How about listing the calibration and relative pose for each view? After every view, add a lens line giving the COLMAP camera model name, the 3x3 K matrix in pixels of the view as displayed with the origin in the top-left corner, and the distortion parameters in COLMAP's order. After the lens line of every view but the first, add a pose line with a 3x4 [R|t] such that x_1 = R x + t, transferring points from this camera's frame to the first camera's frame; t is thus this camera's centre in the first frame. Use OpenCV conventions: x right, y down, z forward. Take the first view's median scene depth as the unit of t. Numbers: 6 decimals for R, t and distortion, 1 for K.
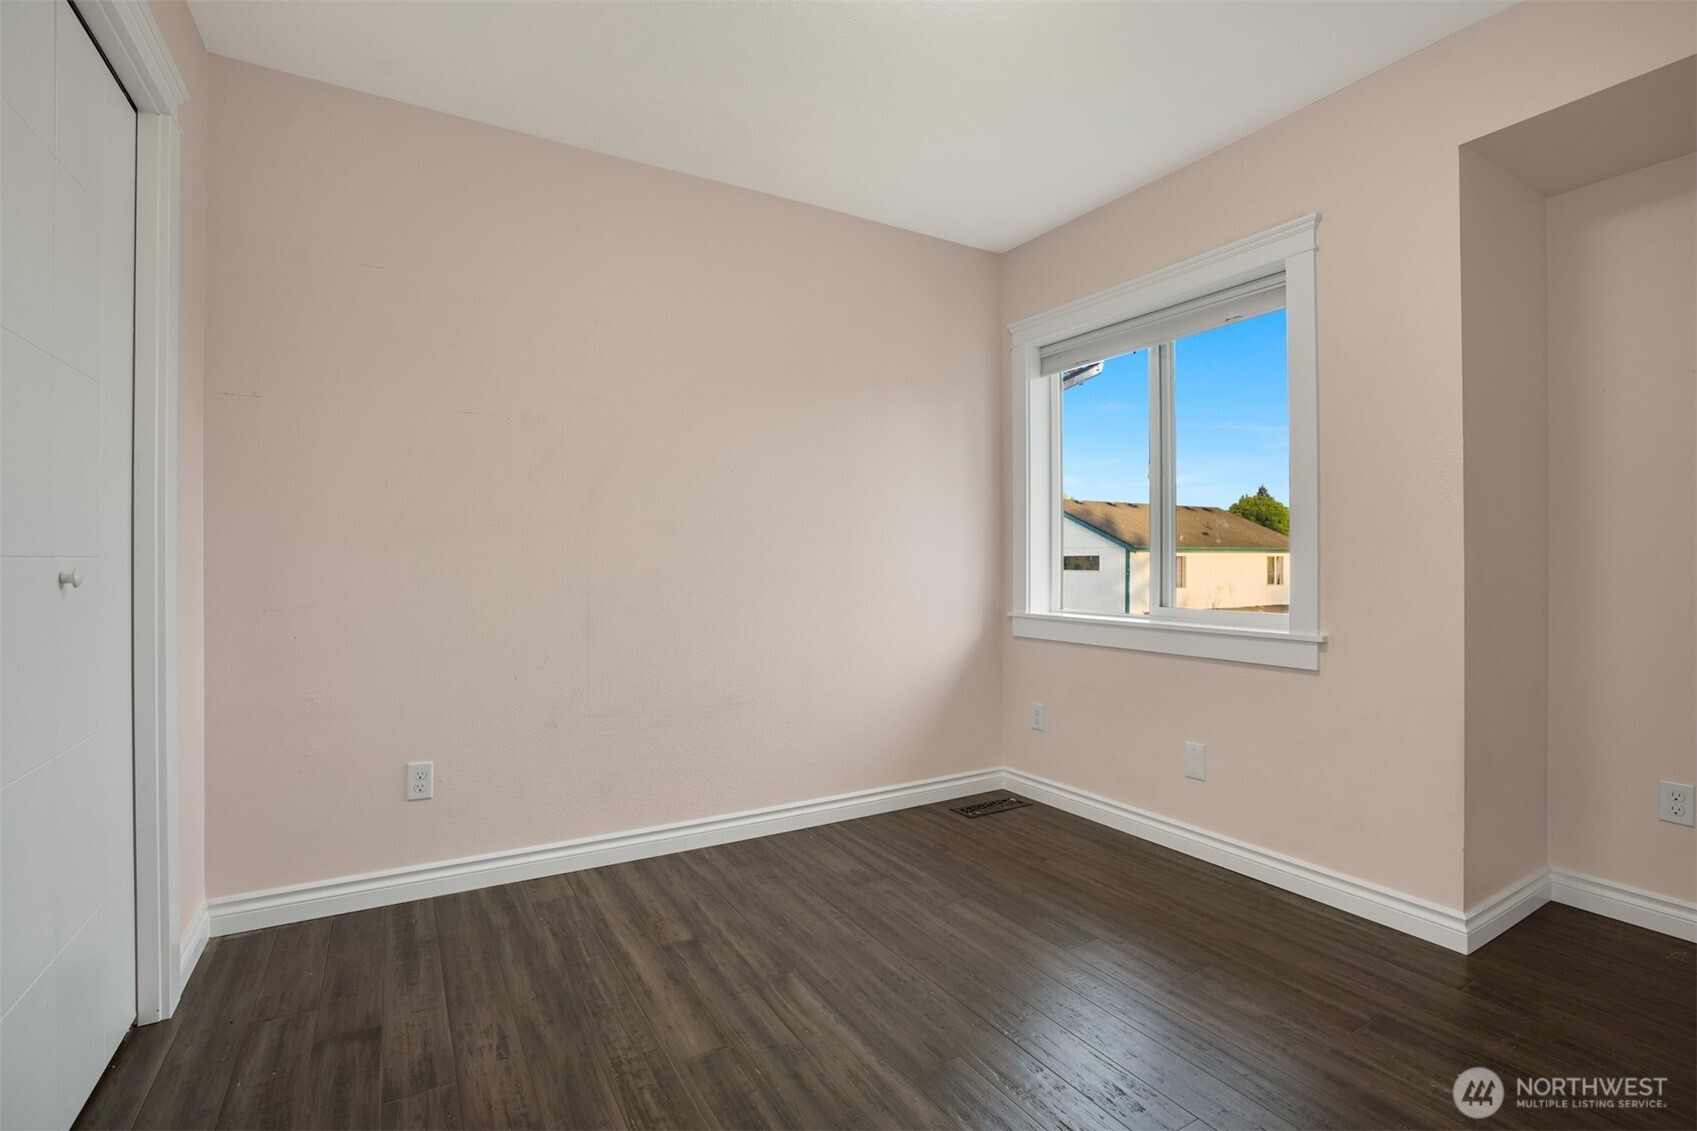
lens RADIAL K [[765.6, 0, 848.5], [0, 765.6, 565.5], [0, 0, 1]] dist [-0.001150, 0.000090]
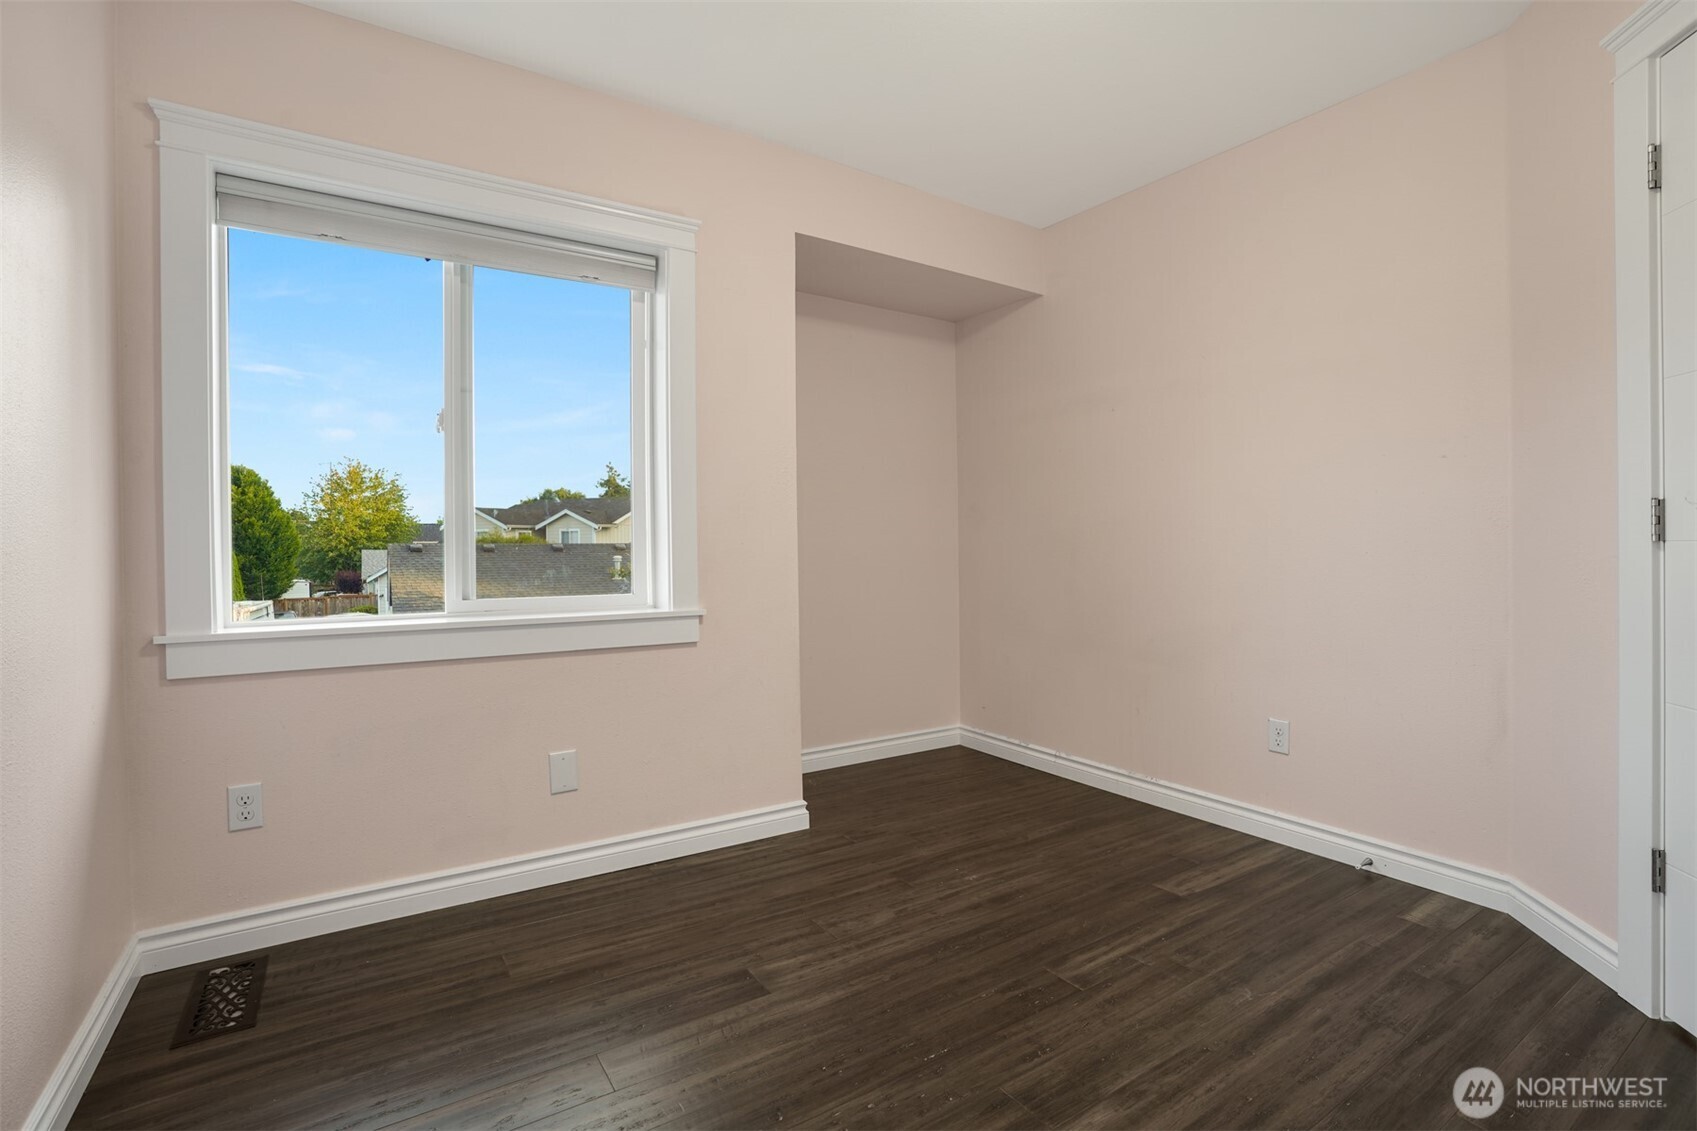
lens RADIAL K [[791.0, 0, 858.2], [0, 791.0, 550.6], [0, 0, 1]] dist [-0.027083, 0.000450]
pose [[-0.017443, -0.006517, 0.999827, -0.472262], [0.008574, 0.999941, 0.006667, 0.001868], [-0.999811, 0.008689, -0.017386, 0.728841]]
